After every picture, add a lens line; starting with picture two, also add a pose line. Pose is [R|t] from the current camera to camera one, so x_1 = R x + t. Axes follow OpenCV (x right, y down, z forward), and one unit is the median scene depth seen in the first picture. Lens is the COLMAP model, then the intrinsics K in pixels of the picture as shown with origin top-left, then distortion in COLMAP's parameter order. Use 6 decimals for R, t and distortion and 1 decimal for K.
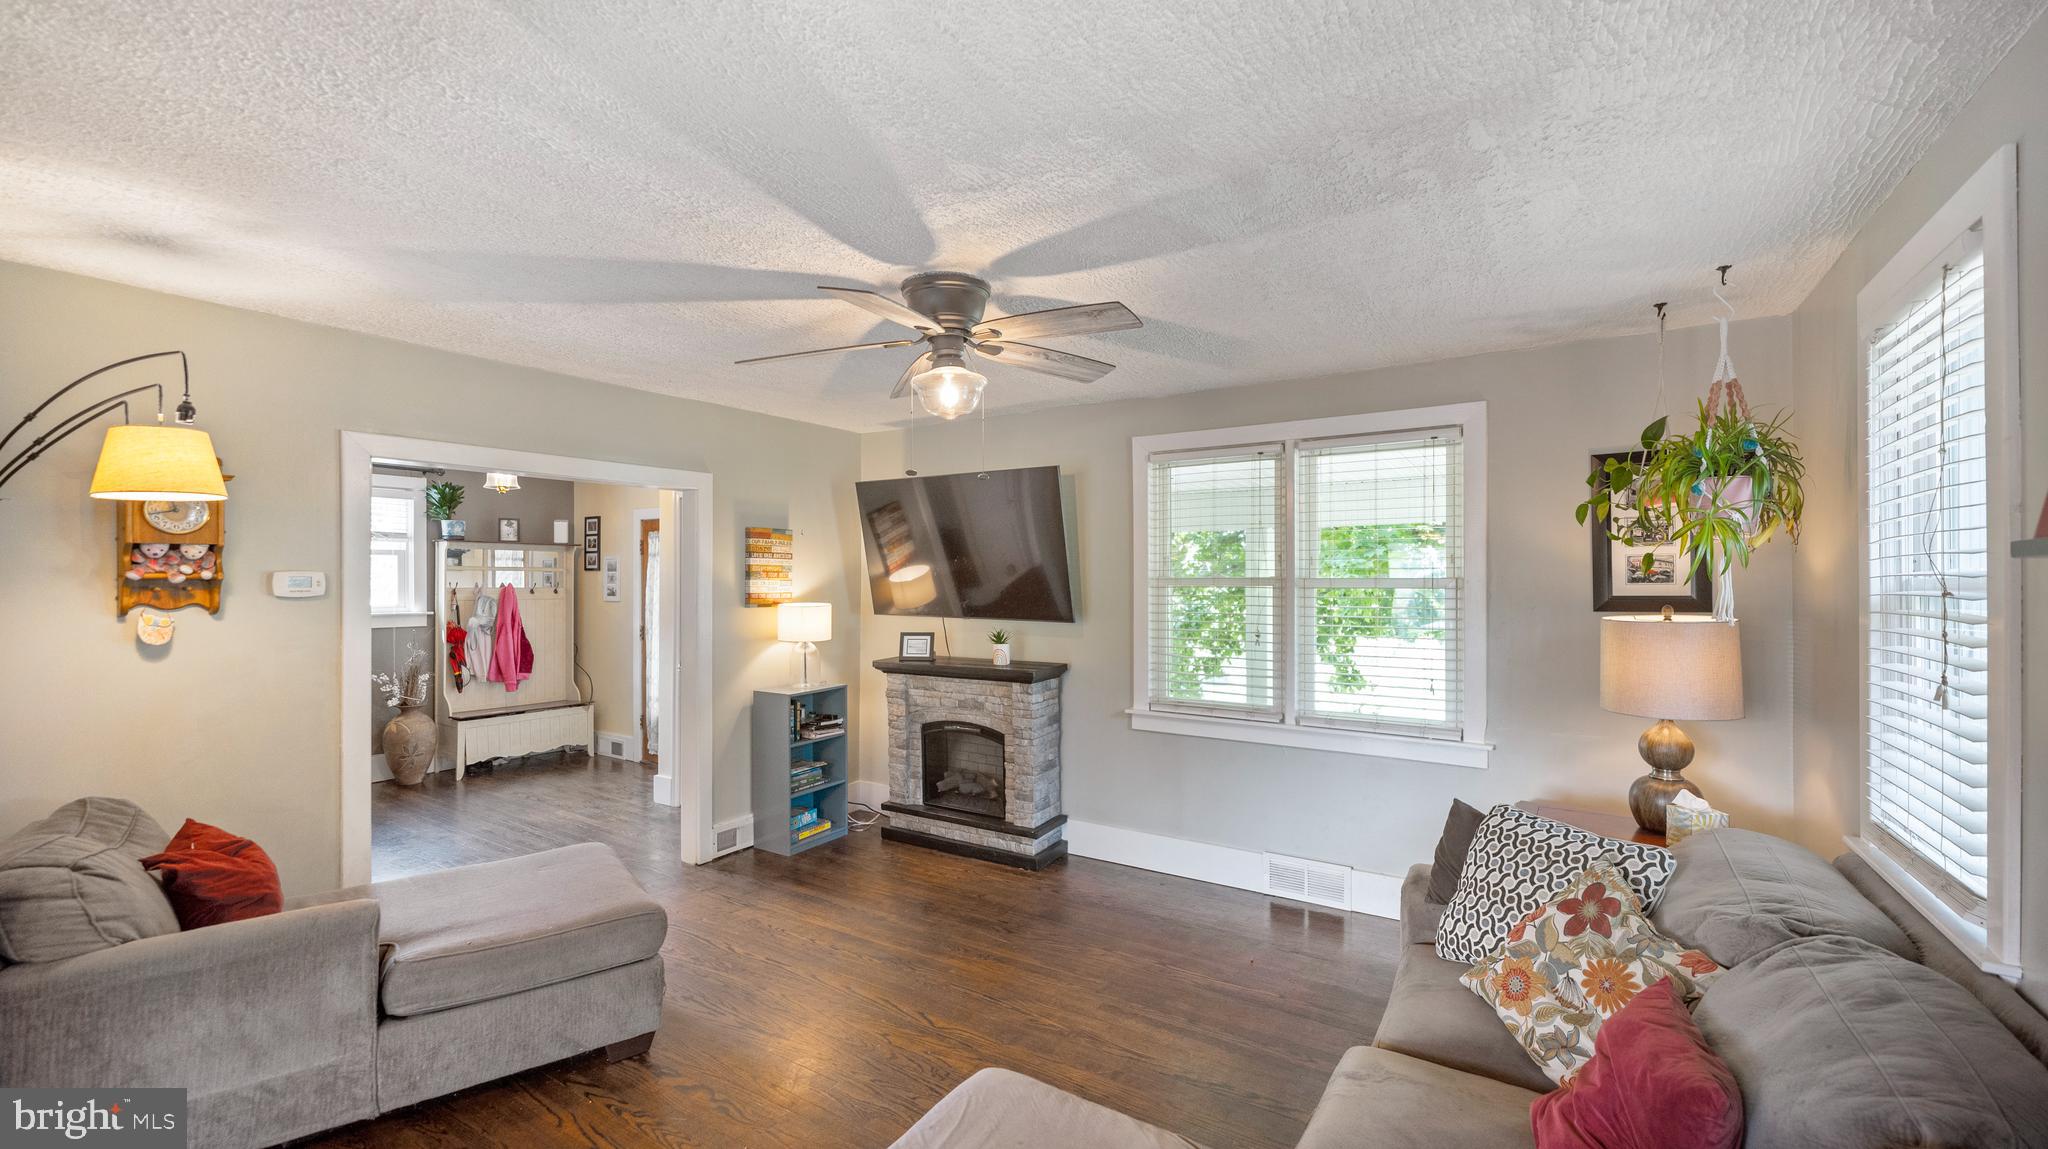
lens RADIAL K [[853.7, 0, 1024.4], [0, 853.7, 582.3], [0, 0, 1]] dist [-0.003497, 0.000731]
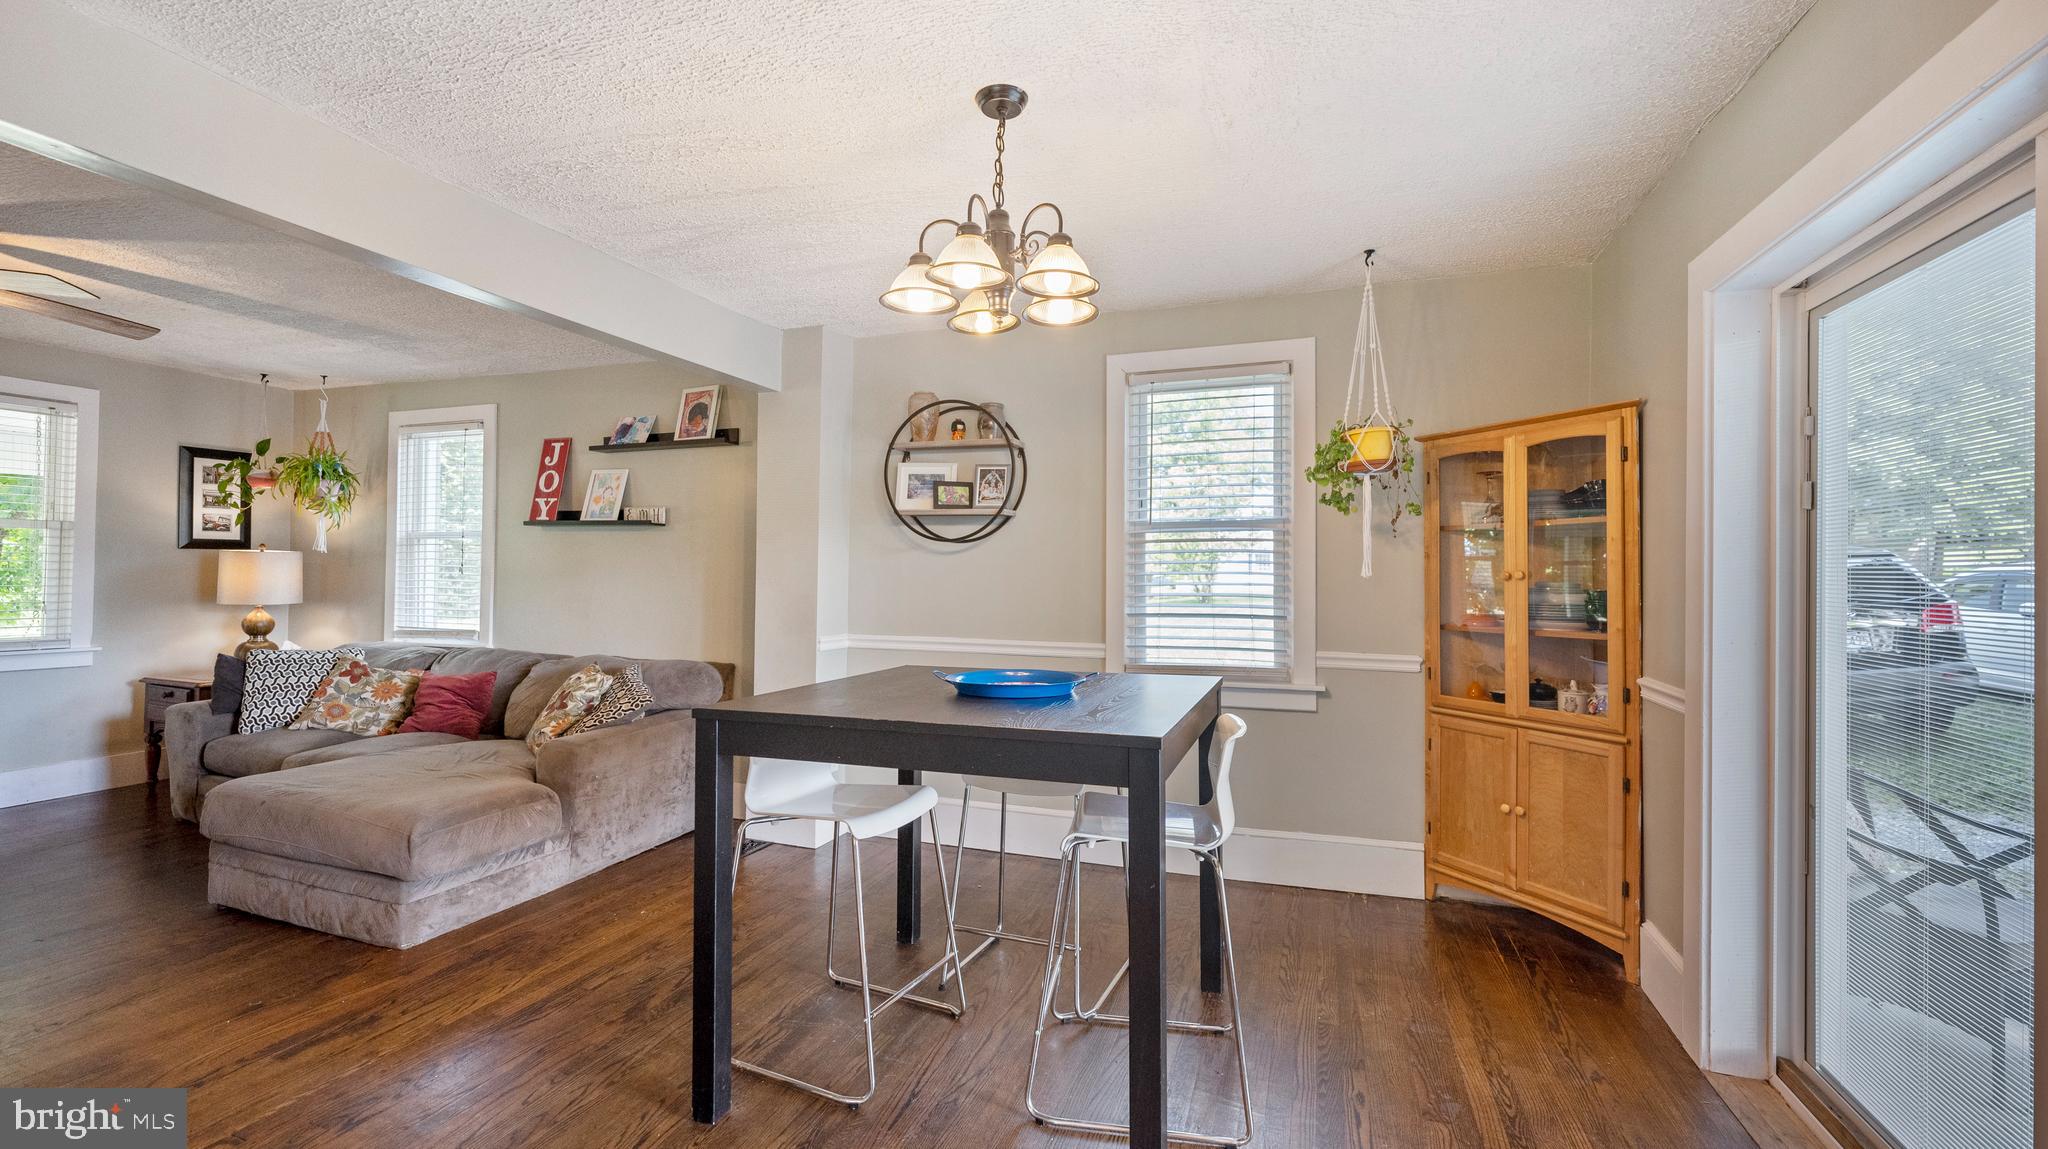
lens RADIAL K [[853.7, 0, 1022.8], [0, 853.7, 576.5], [0, 0, 1]] dist [-0.003497, 0.000731]
pose [[-0.267232, 0.004489, 0.963622, -1.362707], [-0.002527, 0.999982, -0.005359, 0.100631], [-0.963629, -0.003867, -0.267216, -0.056250]]
